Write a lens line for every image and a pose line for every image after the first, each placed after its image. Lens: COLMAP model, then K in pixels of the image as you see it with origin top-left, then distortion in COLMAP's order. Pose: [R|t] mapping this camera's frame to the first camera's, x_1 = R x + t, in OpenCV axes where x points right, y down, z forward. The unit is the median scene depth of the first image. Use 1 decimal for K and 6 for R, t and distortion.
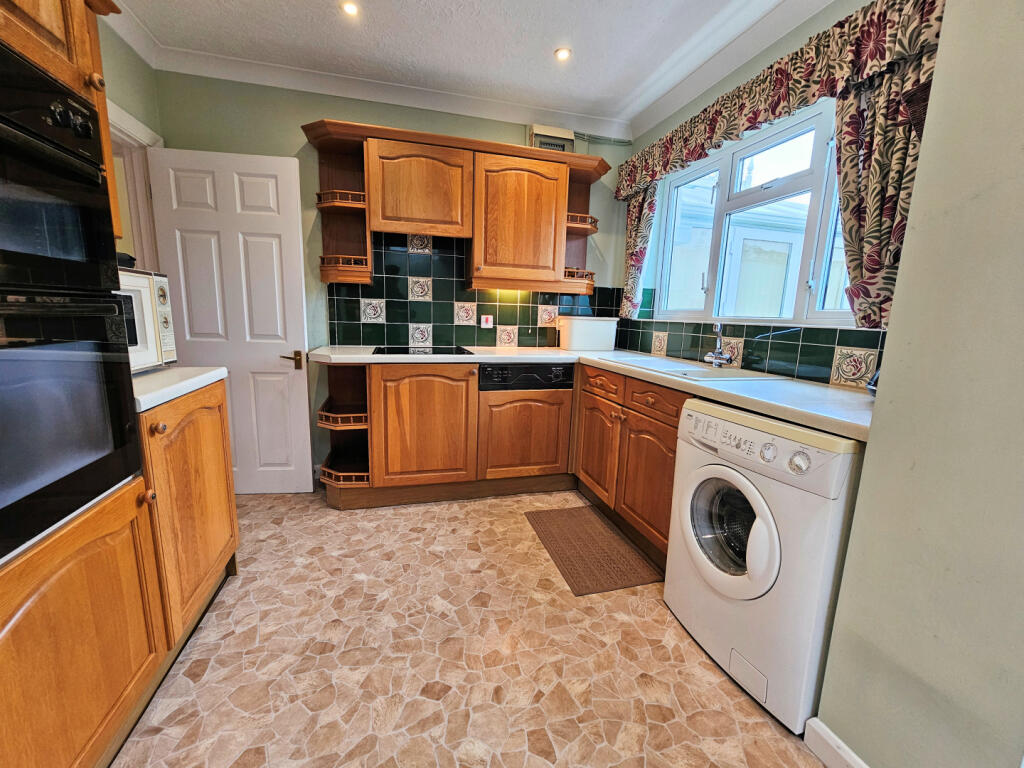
lens RADIAL K [[418.7, 0, 512.4], [0, 418.7, 388.1], [0, 0, 1]] dist [-0.002817, -0.000890]
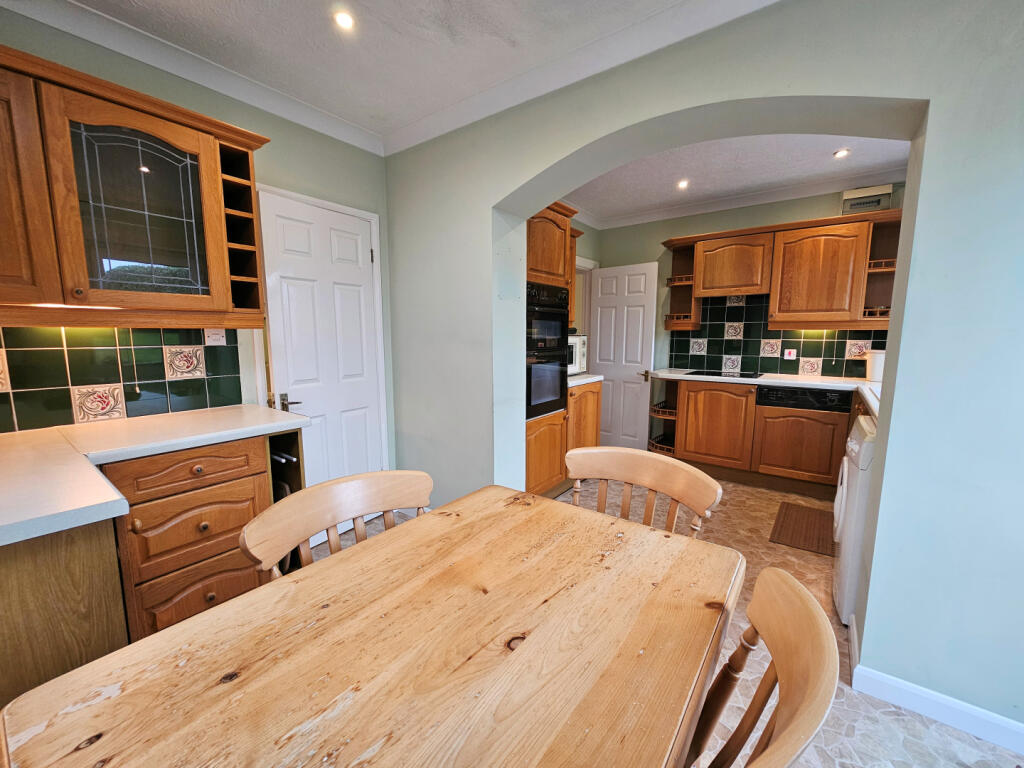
lens RADIAL K [[418.7, 0, 510.3], [0, 418.7, 387.2], [0, 0, 1]] dist [-0.002817, -0.000890]
pose [[0.604473, 0.072669, -0.793305, 0.496501], [-0.120588, 0.992702, -0.000950, 0.045269], [0.787446, 0.096237, 0.608824, -0.460623]]
